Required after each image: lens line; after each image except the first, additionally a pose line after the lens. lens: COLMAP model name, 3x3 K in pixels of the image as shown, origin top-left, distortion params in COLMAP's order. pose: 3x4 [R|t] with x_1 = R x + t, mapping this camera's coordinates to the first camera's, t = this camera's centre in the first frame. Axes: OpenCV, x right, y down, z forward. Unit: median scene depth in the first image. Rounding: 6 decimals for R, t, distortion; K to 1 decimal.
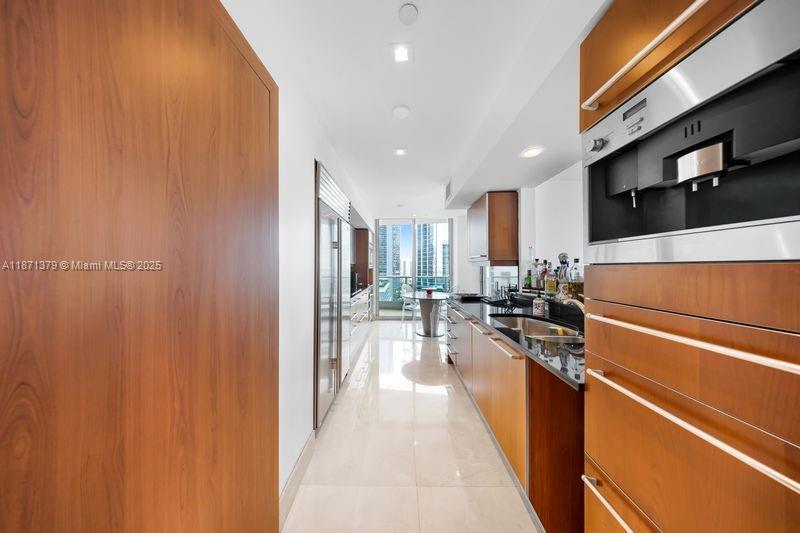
lens RADIAL K [[233.0, 0, 399.5], [0, 233.0, 266.3], [0, 0, 1]] dist [-0.013918, 0.000062]
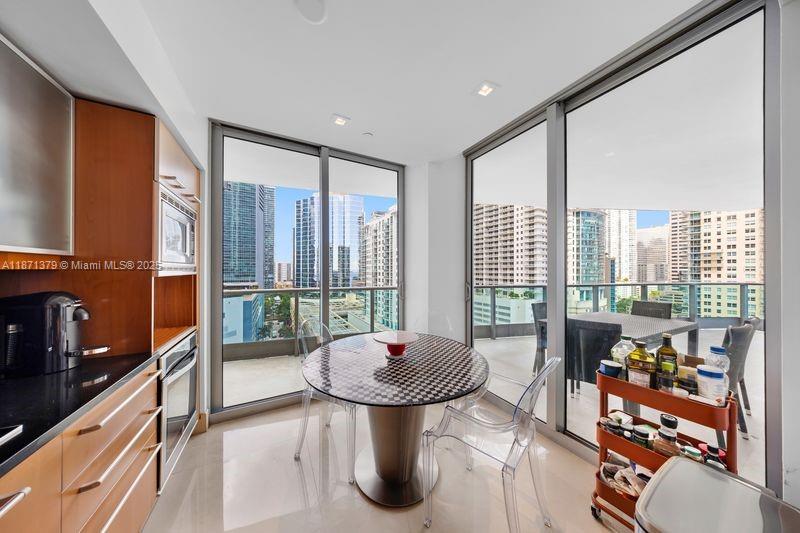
lens RADIAL K [[233.0, 0, 397.2], [0, 233.0, 269.4], [0, 0, 1]] dist [-0.013918, 0.000062]
pose [[0.881234, 0.005914, 0.472644, -0.023284], [-0.005613, 0.999982, -0.002046, -0.000887], [-0.472648, -0.000850, 0.881251, 0.625541]]
